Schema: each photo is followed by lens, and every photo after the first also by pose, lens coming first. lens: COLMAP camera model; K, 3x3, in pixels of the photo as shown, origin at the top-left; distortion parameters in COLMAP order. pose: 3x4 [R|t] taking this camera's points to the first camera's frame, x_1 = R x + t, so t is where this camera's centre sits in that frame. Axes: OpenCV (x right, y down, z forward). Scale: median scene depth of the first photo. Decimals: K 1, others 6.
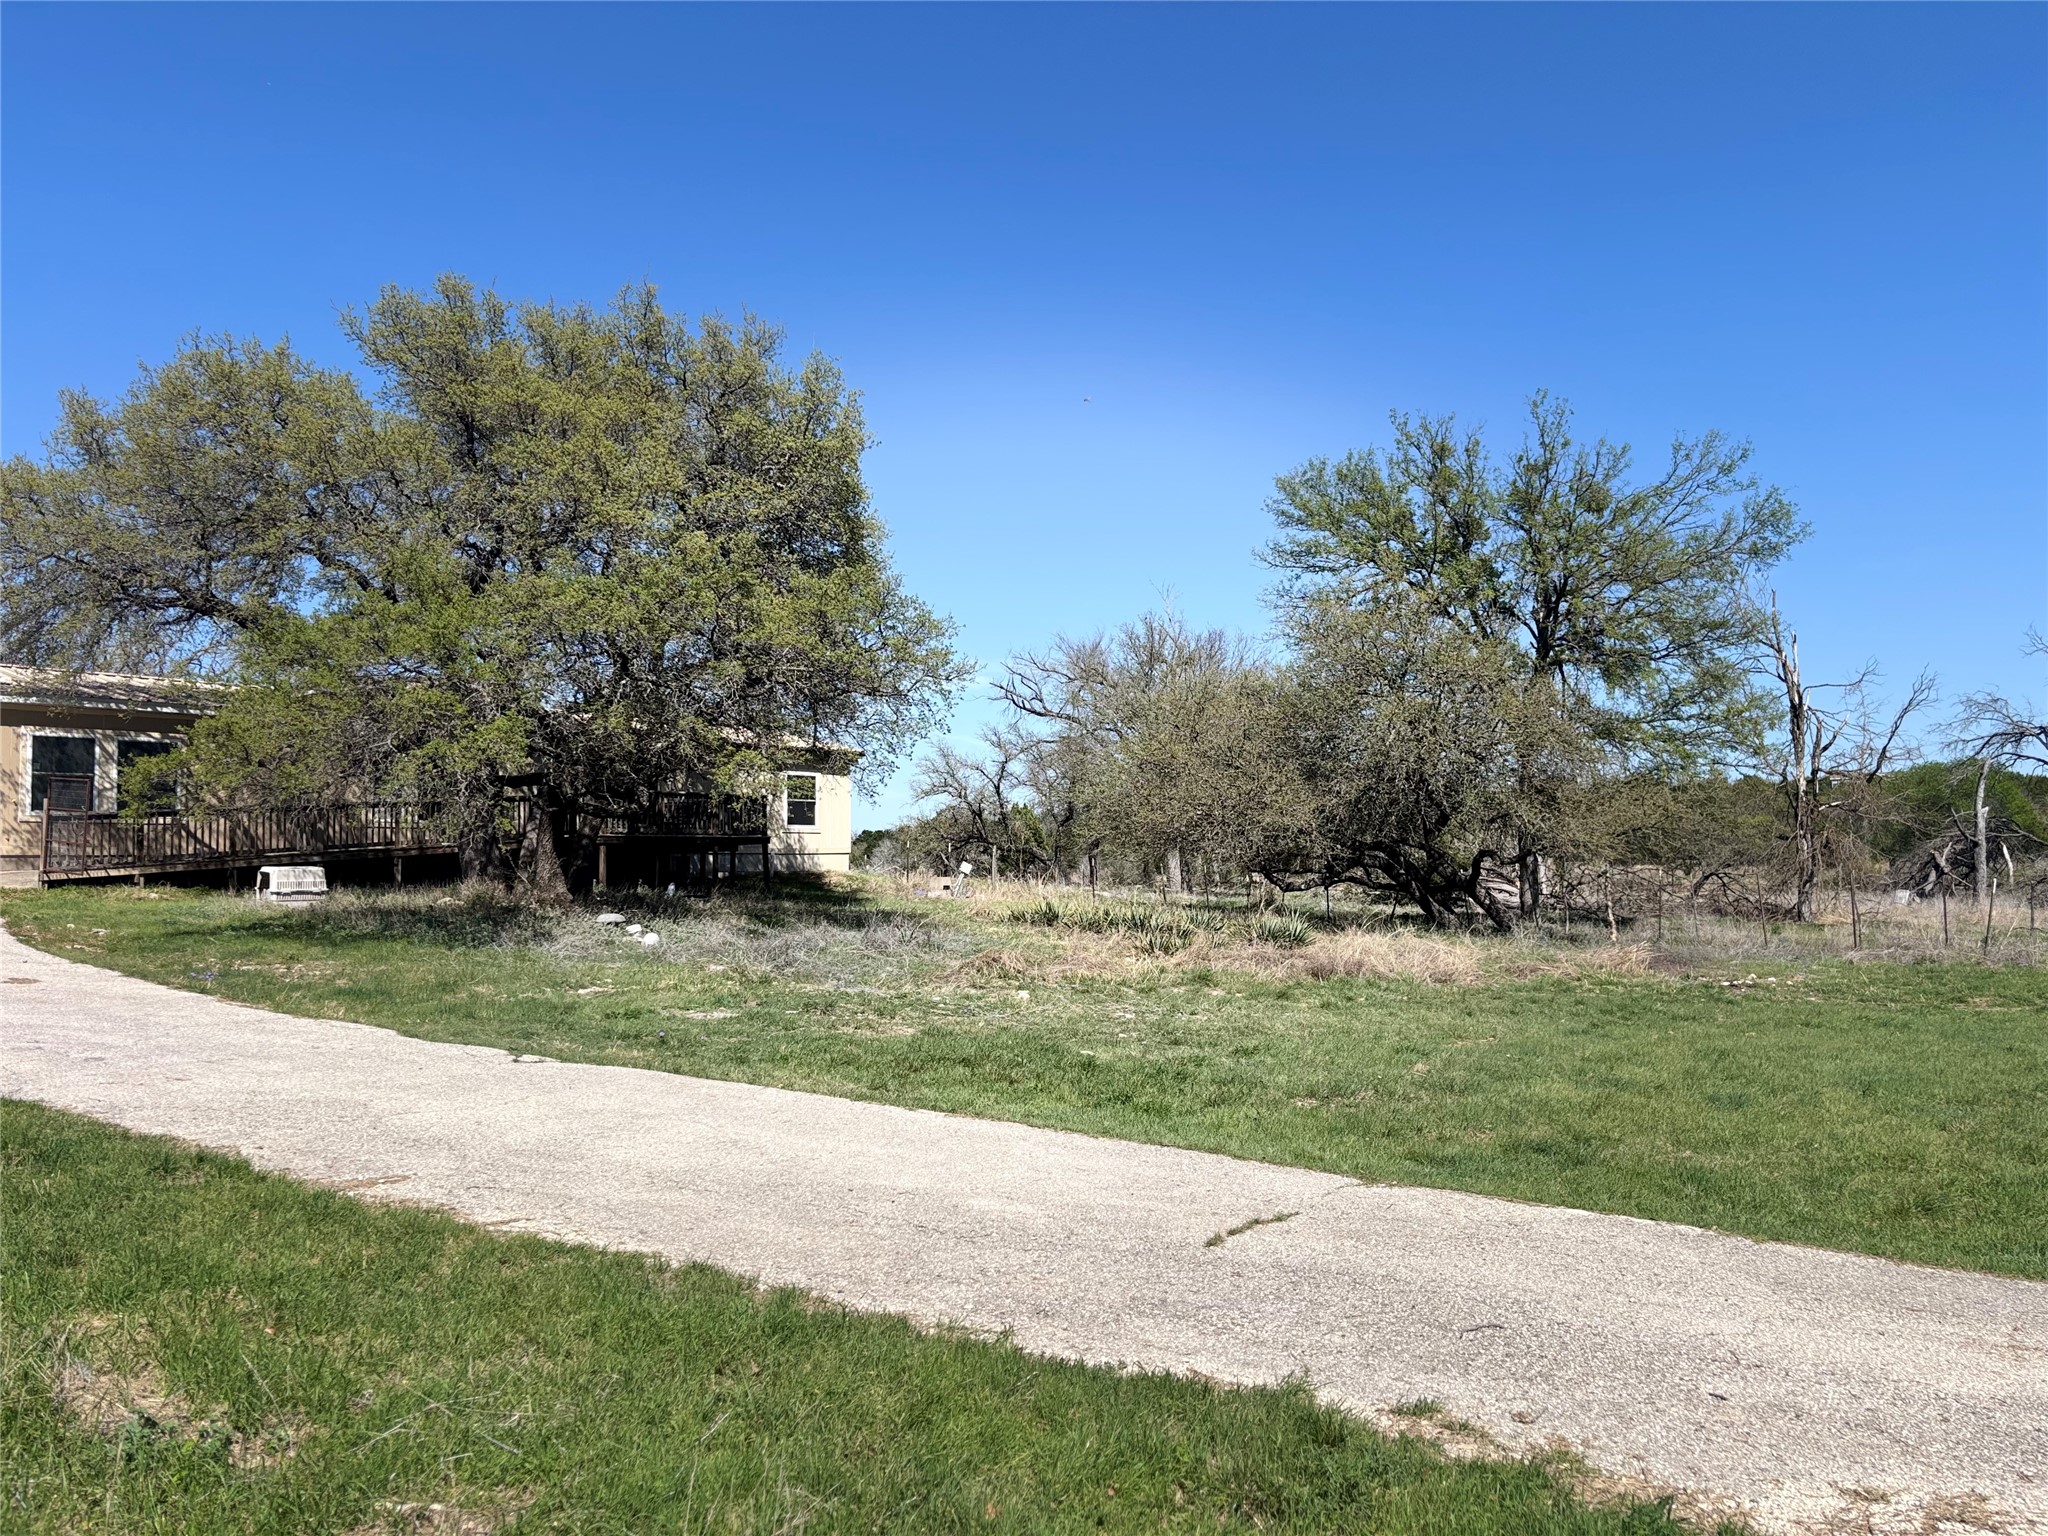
lens RADIAL K [[1543.7, 0, 1003.9], [0, 1543.7, 779.4], [0, 0, 1]] dist [0.035542, -0.039786]
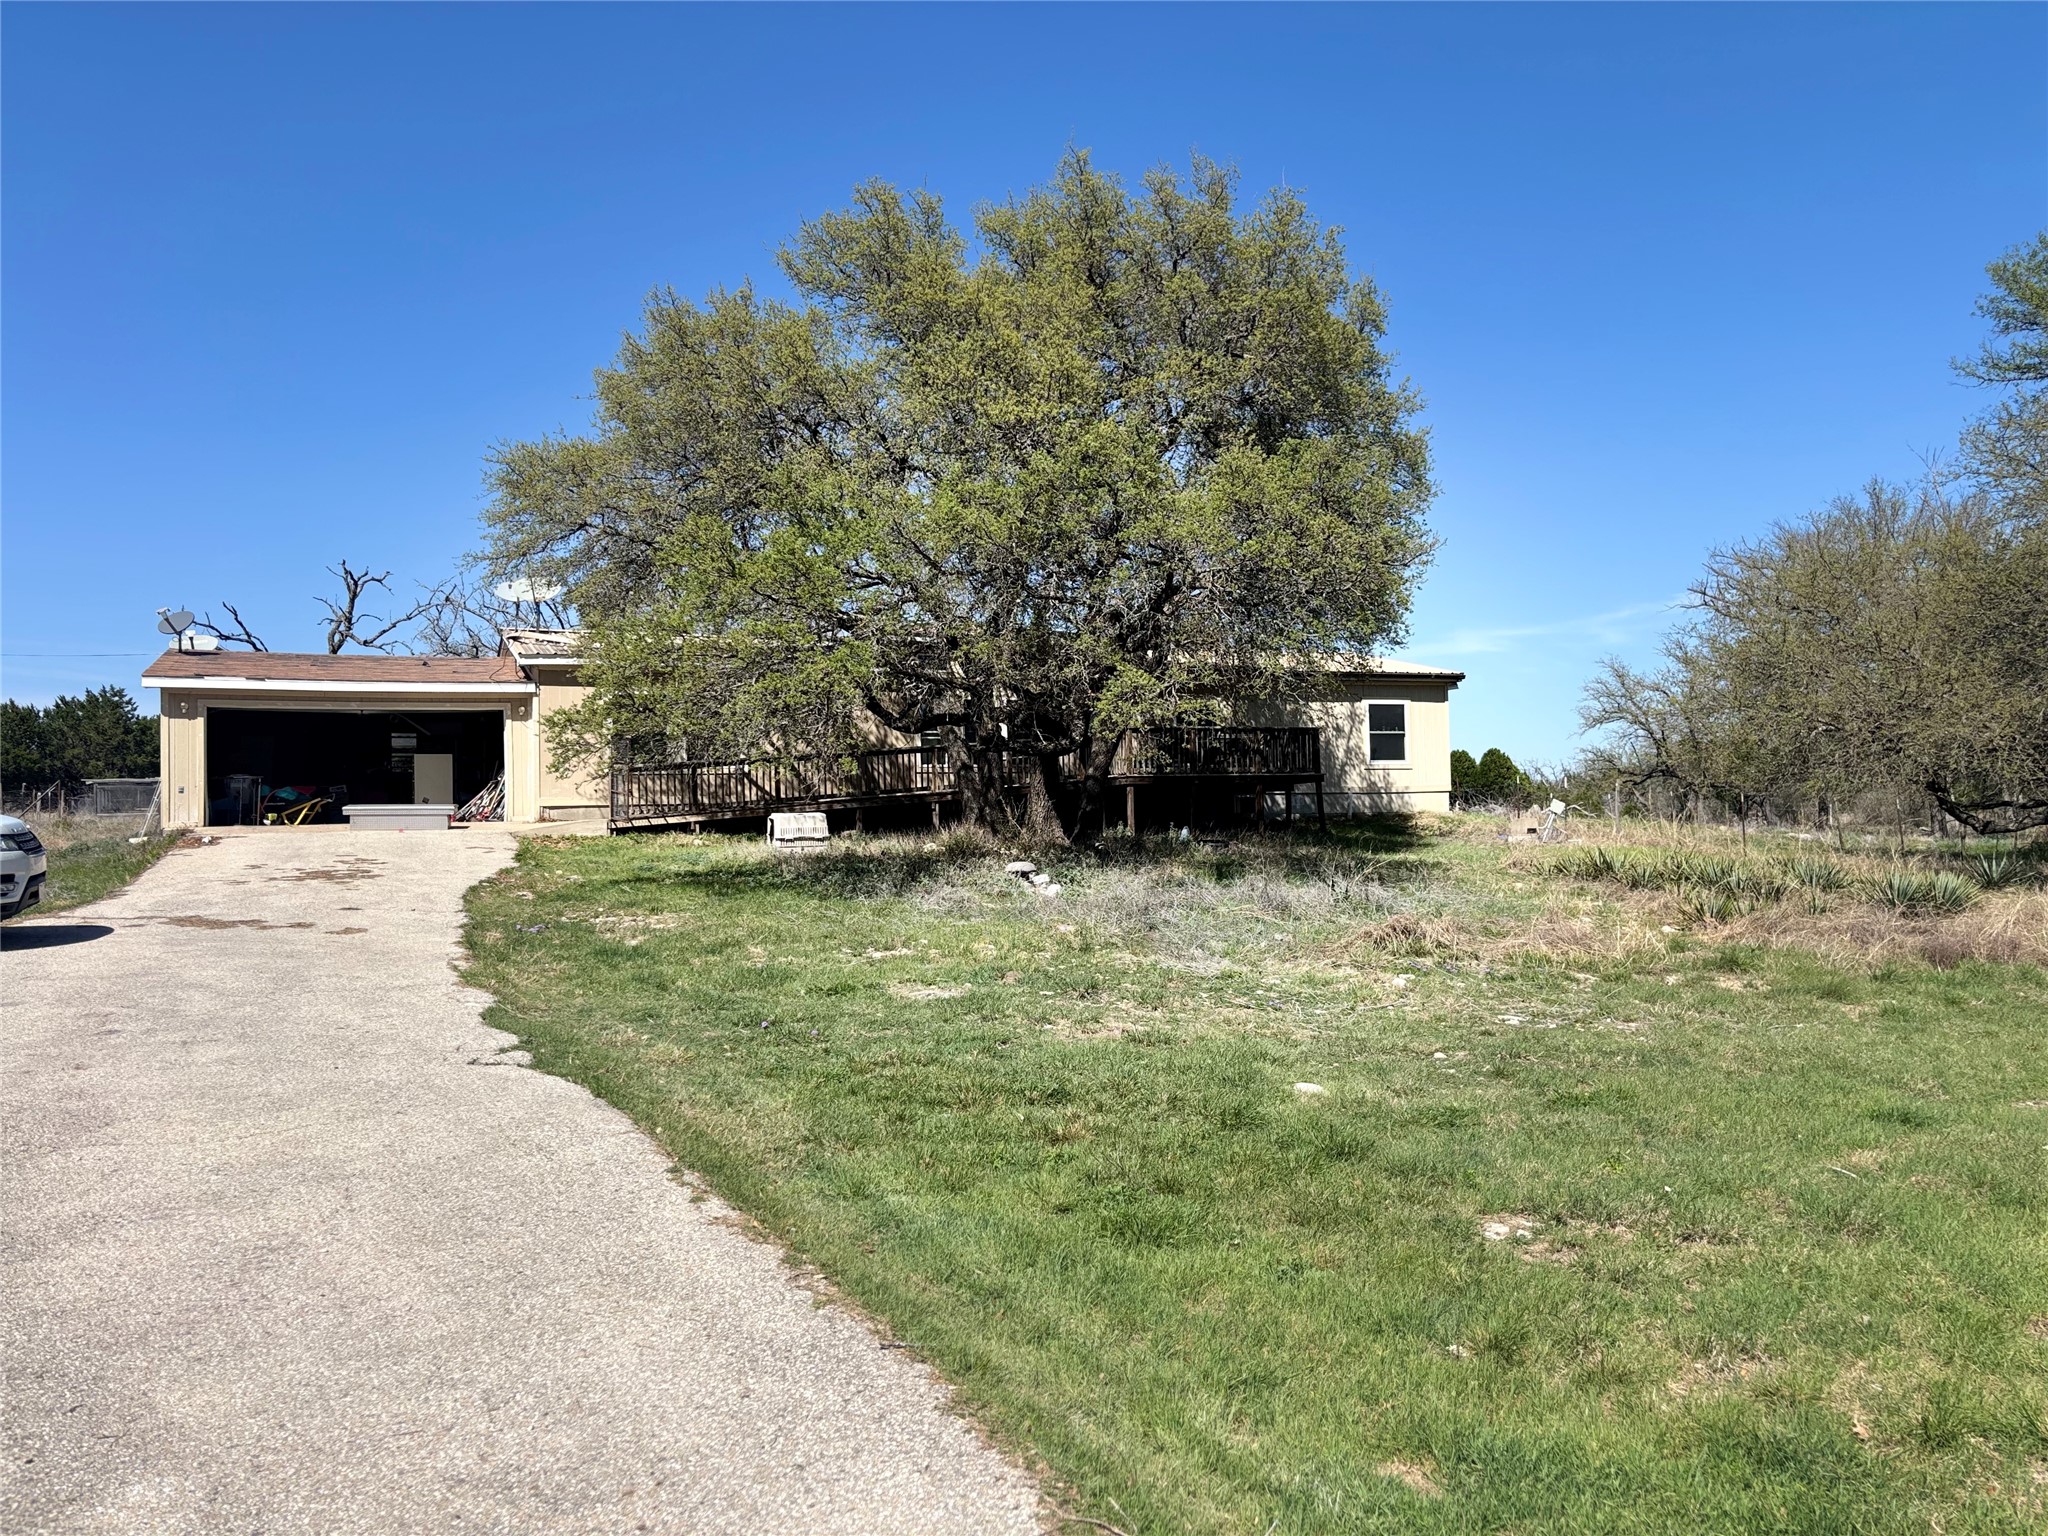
lens RADIAL K [[1543.7, 0, 1042.7], [0, 1543.7, 755.6], [0, 0, 1]] dist [0.035542, -0.039786]
pose [[0.893535, -0.026639, -0.448202, 0.115079], [0.036552, 0.999241, 0.013479, 0.010445], [0.447503, -0.028426, 0.893831, 0.160921]]
